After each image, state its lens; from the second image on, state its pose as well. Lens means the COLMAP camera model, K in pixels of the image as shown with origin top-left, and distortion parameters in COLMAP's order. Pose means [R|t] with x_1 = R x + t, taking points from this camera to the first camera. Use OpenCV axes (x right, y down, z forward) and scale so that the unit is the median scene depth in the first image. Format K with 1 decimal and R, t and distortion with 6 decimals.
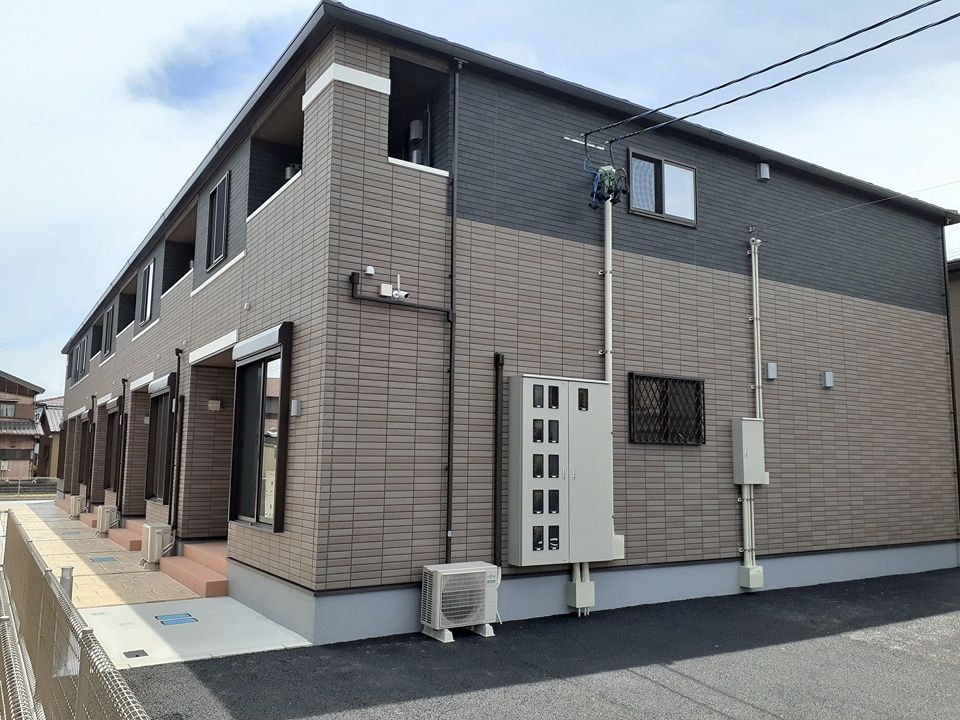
lens RADIAL K [[800.2, 0, 480.0], [0, 800.2, 360.0], [0, 0, 1]] dist [-0.004498, -0.011058]
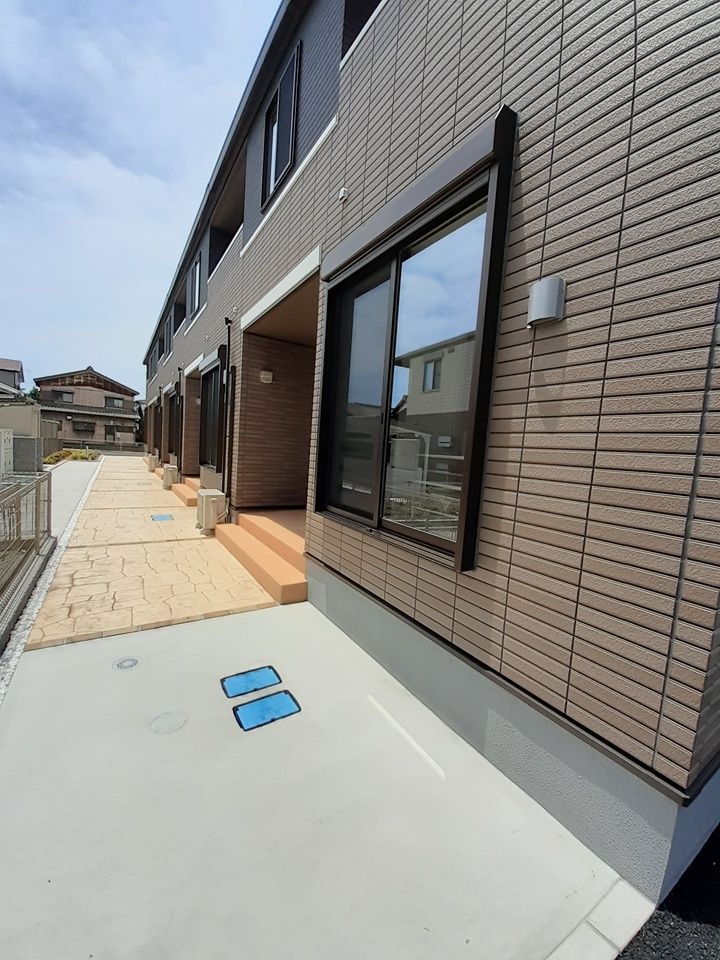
lens RADIAL K [[386.5, 0, 360.0], [0, 386.5, 480.0], [0, 0, 1]] dist [-0.000181, -0.000140]
pose [[0.998471, 0.055110, 0.004373, -0.215688], [-0.054803, 0.976276, 0.209480, 0.075335], [0.007275, -0.209400, 0.977803, 0.517296]]
